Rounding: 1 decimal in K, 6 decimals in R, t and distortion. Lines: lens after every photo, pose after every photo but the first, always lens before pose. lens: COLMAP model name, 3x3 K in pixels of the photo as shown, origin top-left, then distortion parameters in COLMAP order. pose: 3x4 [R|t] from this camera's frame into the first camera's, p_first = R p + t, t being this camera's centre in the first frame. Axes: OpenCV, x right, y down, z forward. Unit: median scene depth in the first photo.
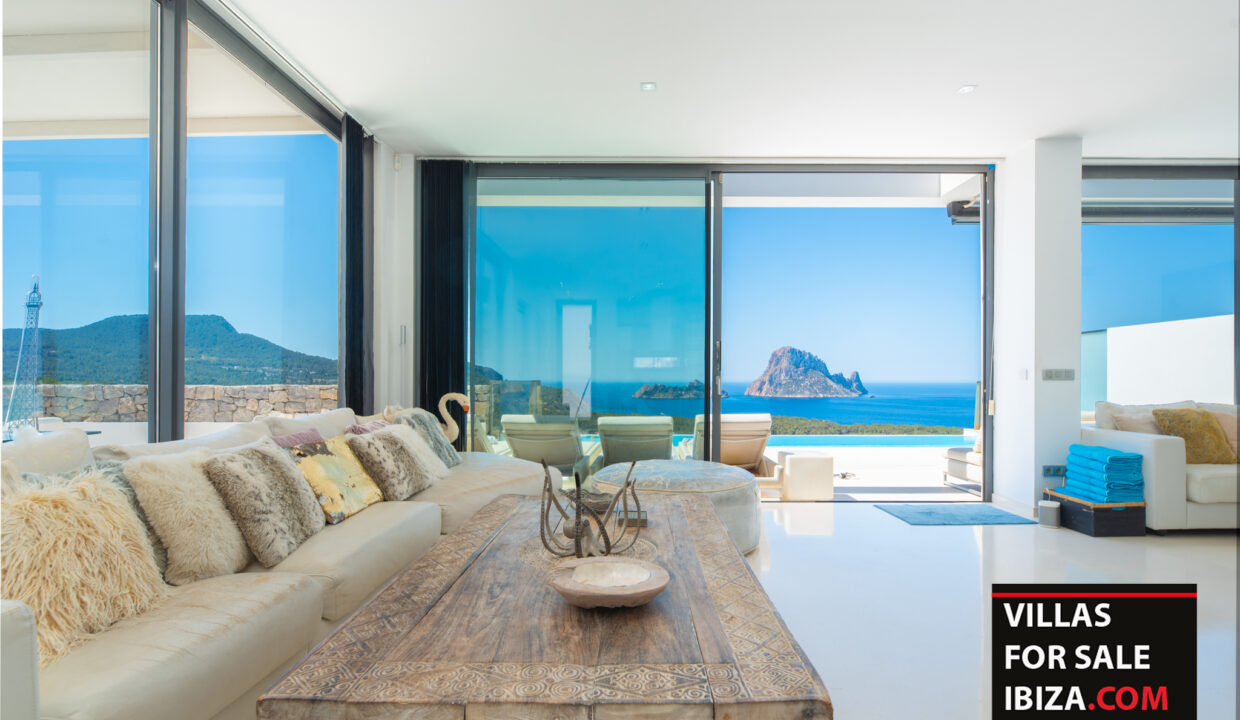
lens RADIAL K [[597.9, 0, 623.2], [0, 597.9, 380.5], [0, 0, 1]] dist [-0.004121, -0.000172]
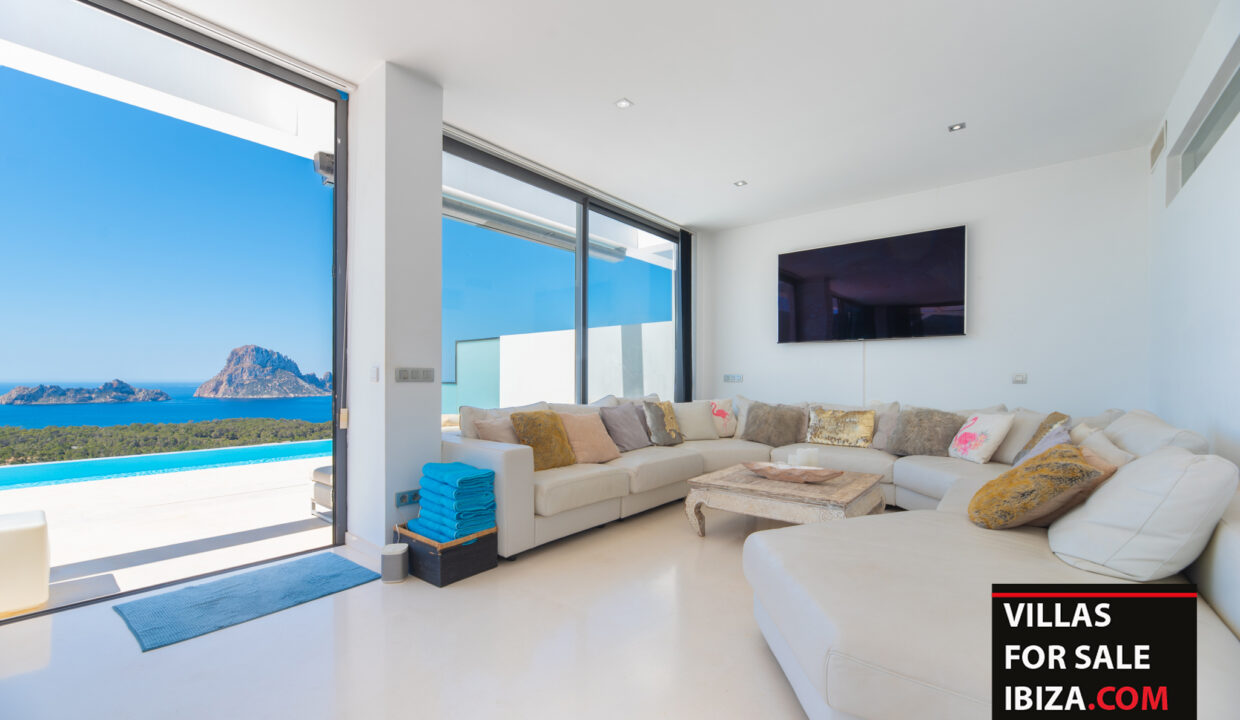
lens RADIAL K [[504.4, 0, 622.7], [0, 504.4, 364.2], [0, 0, 1]] dist [-0.001843, -0.000118]
pose [[0.636448, 0.025207, 0.770907, 0.387636], [-0.000399, 0.999476, -0.032352, -0.002562], [-0.771319, 0.020283, 0.636125, 0.361536]]
